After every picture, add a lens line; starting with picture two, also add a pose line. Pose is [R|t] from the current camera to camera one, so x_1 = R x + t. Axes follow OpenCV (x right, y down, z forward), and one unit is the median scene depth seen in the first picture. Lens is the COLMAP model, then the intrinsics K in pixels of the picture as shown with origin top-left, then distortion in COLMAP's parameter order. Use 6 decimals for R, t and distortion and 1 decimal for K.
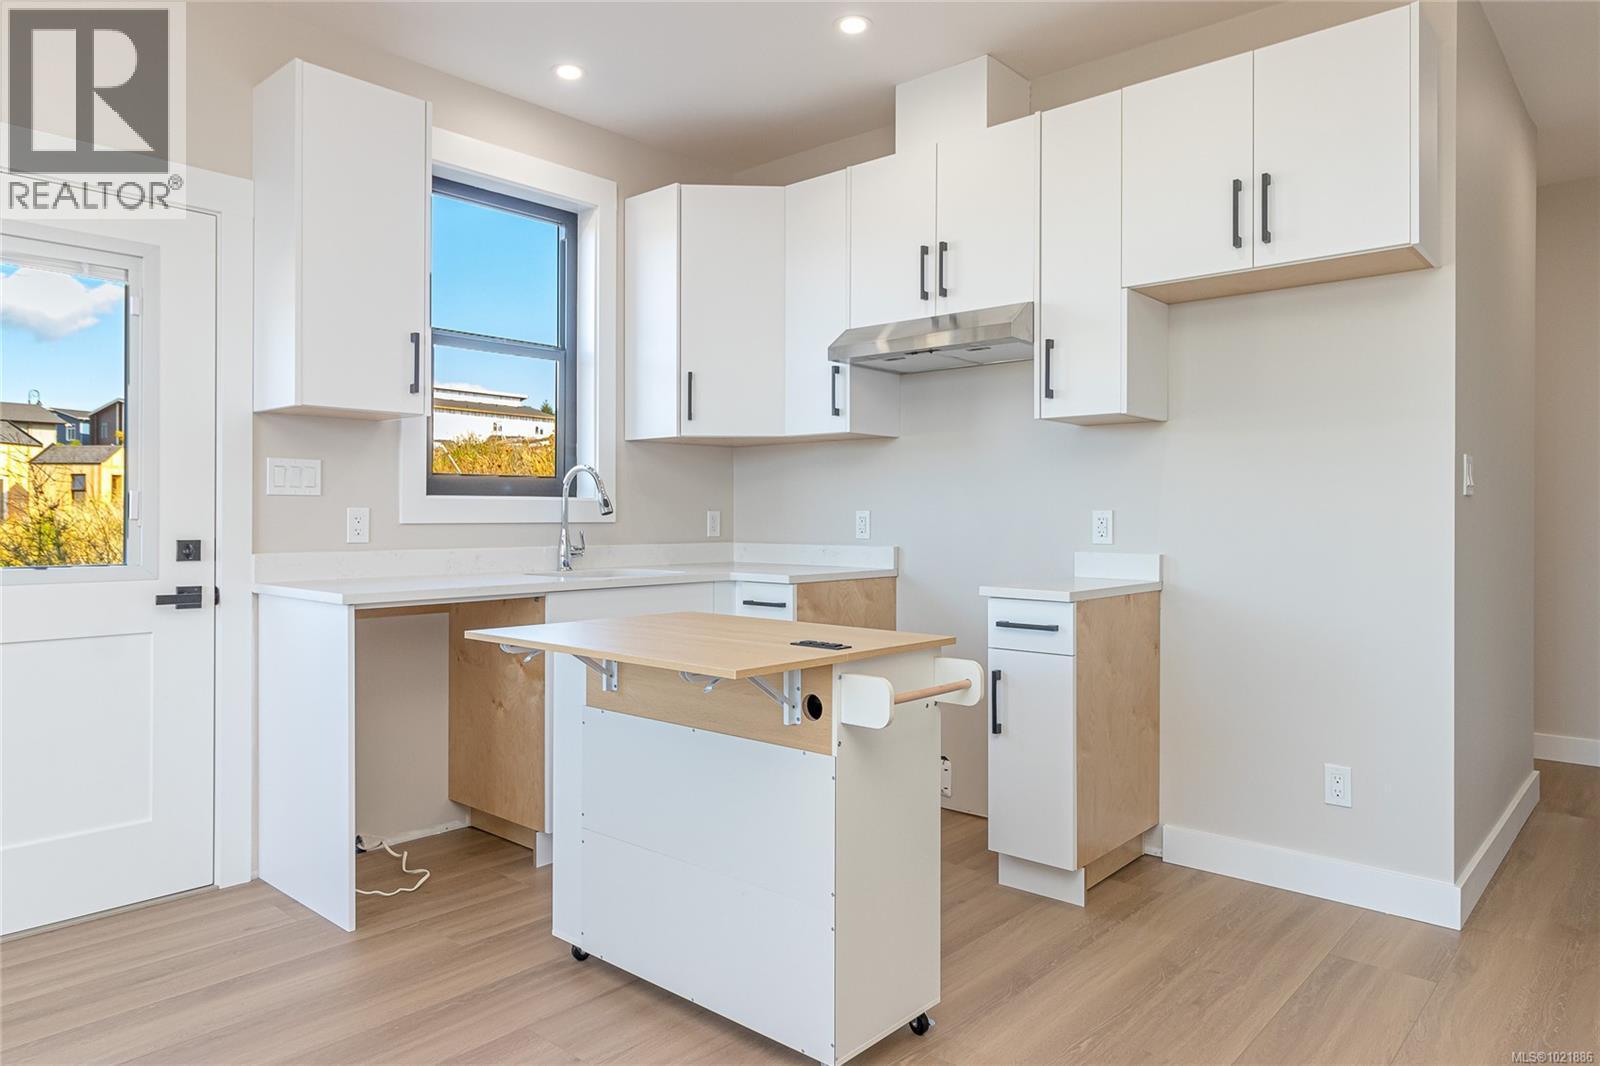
lens RADIAL K [[1023.6, 0, 797.6], [0, 1023.6, 515.2], [0, 0, 1]] dist [0.007402, -0.000647]
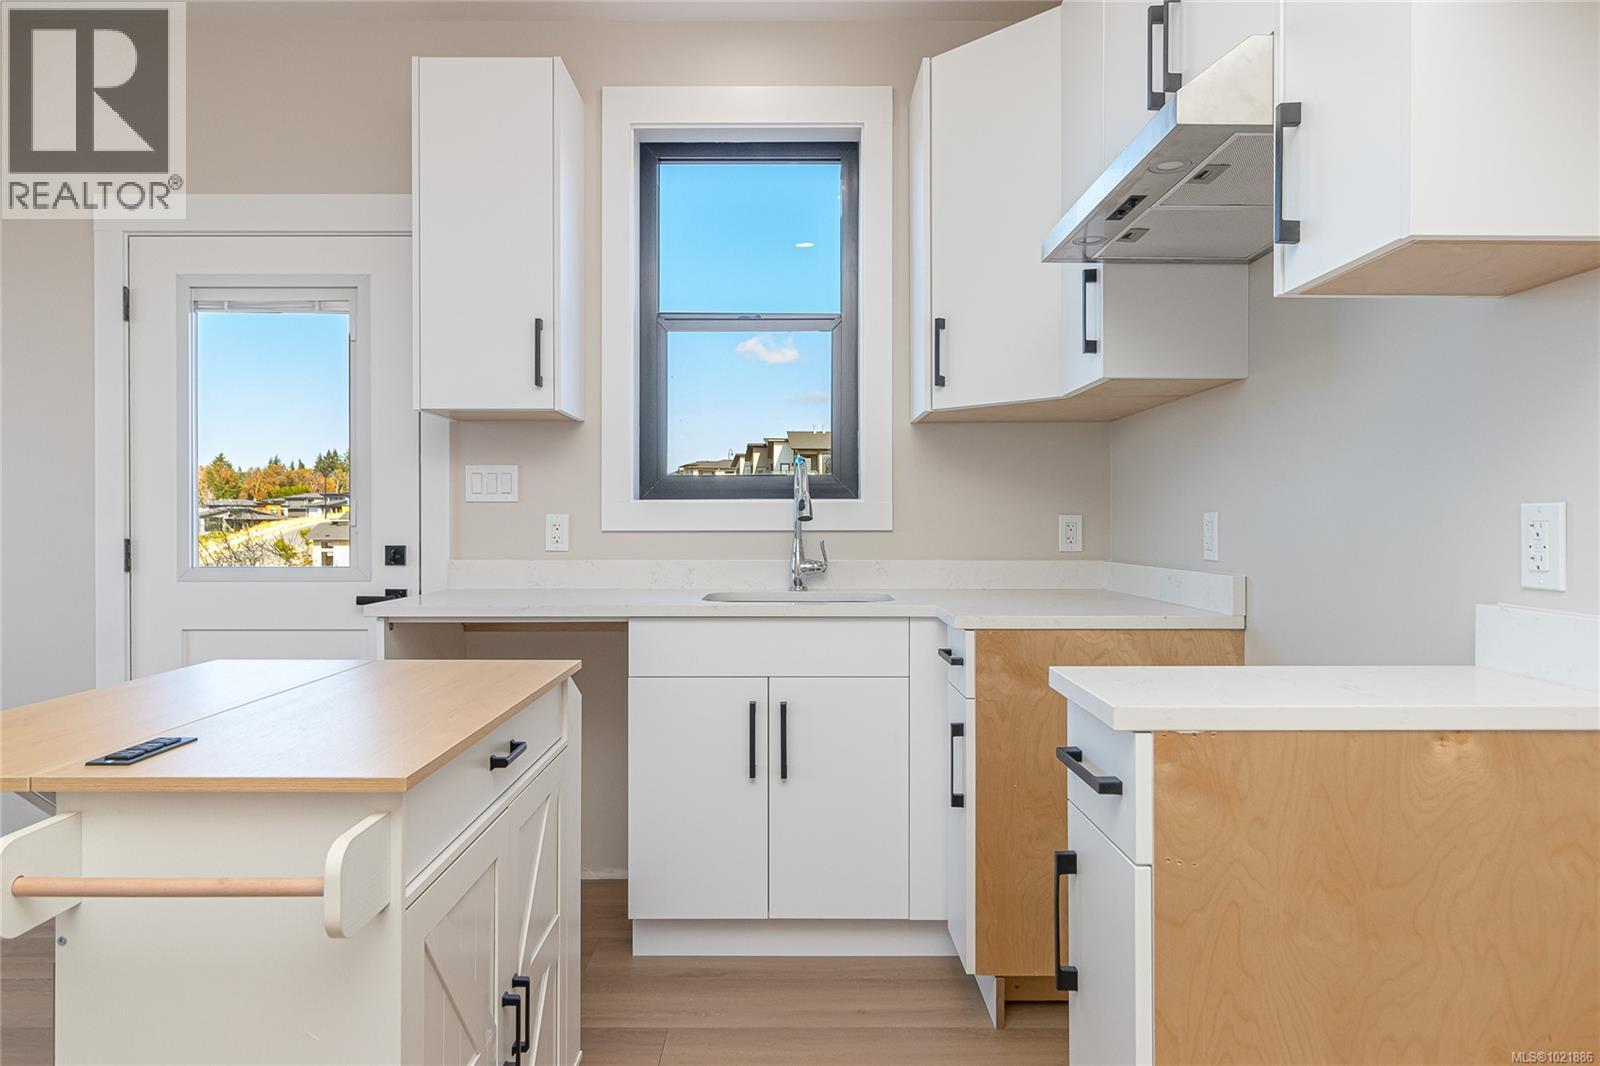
lens RADIAL K [[1023.6, 0, 797.6], [0, 1023.6, 515.2], [0, 0, 1]] dist [0.007402, -0.000647]
pose [[0.663383, -0.008817, -0.748228, 0.423182], [0.002028, 0.999948, -0.009985, 0.003762], [0.748277, 0.005107, 0.663366, 0.537374]]
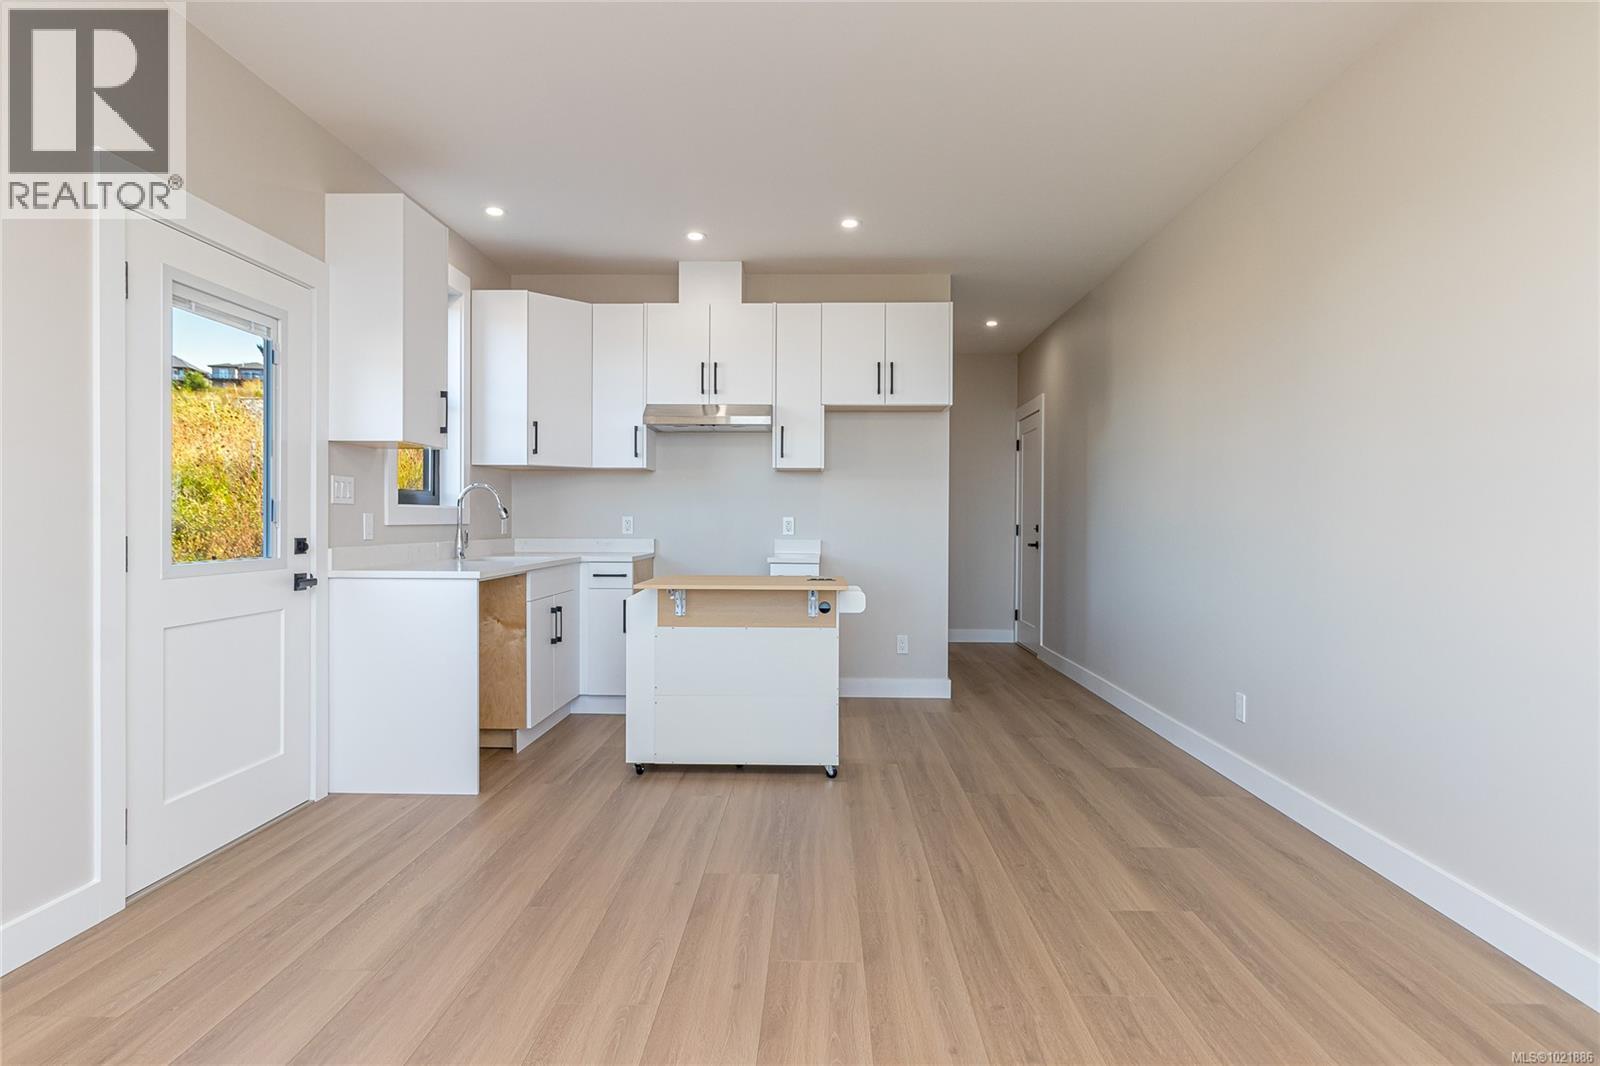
lens RADIAL K [[861.9, 0, 796.2], [0, 861.9, 530.0], [0, 0, 1]] dist [0.003111, -0.000164]
pose [[0.766034, -0.005975, 0.642773, -0.722544], [-0.002557, 0.999921, 0.012341, -0.000899], [-0.642796, -0.011097, 0.765957, -0.220838]]
